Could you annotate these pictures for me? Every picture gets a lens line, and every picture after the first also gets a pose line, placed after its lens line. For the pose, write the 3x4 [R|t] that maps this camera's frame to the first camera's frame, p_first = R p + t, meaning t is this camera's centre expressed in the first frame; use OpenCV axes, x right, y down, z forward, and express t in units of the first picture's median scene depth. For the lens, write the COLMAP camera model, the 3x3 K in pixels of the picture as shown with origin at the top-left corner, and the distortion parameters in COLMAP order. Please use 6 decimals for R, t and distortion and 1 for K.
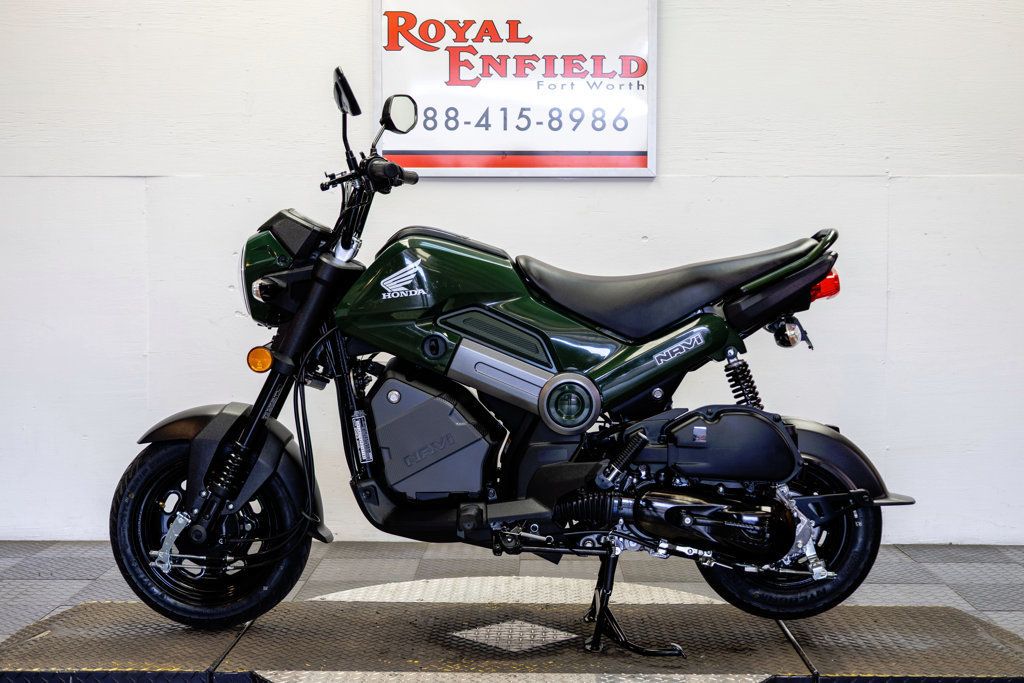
lens RADIAL K [[1468.0, 0, 506.0], [0, 1468.0, 339.5], [0, 0, 1]] dist [0.002595, 0.025341]
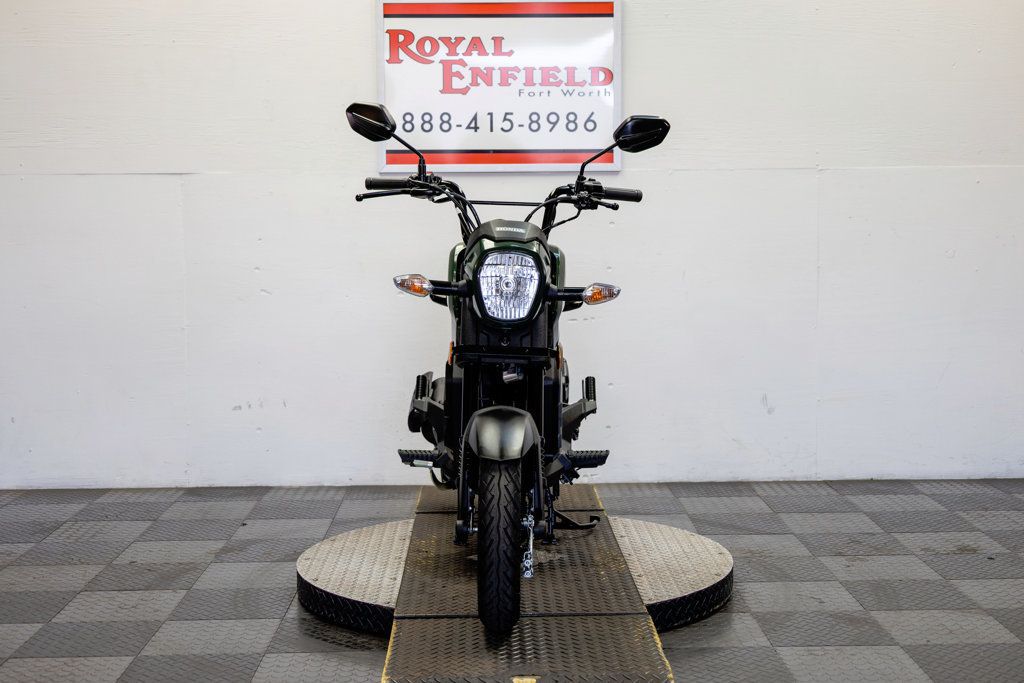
lens RADIAL K [[1490.5, 0, 512.3], [0, 1490.5, 336.0], [0, 0, 1]] dist [0.018425, -0.008183]
pose [[0.999352, -0.012363, 0.033791, -0.026078], [0.011112, 0.999254, 0.036980, -0.024118], [-0.034223, -0.036580, 0.998745, -0.187814]]
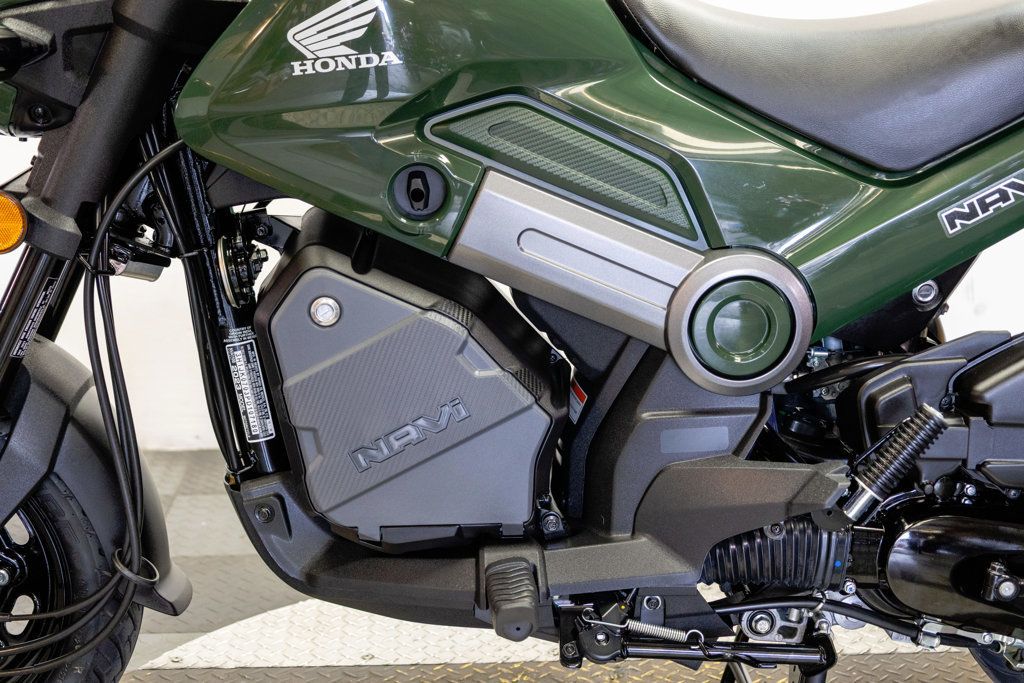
lens RADIAL K [[1490.7, 0, 512.0], [0, 1490.7, 341.5], [0, 0, 1]] dist [0.010200, -0.002253]
pose [[0.995984, -0.015447, 0.088188, -0.079449], [-0.000326, 0.984371, 0.176107, -0.036187], [-0.089530, -0.175429, 0.980413, 0.751798]]
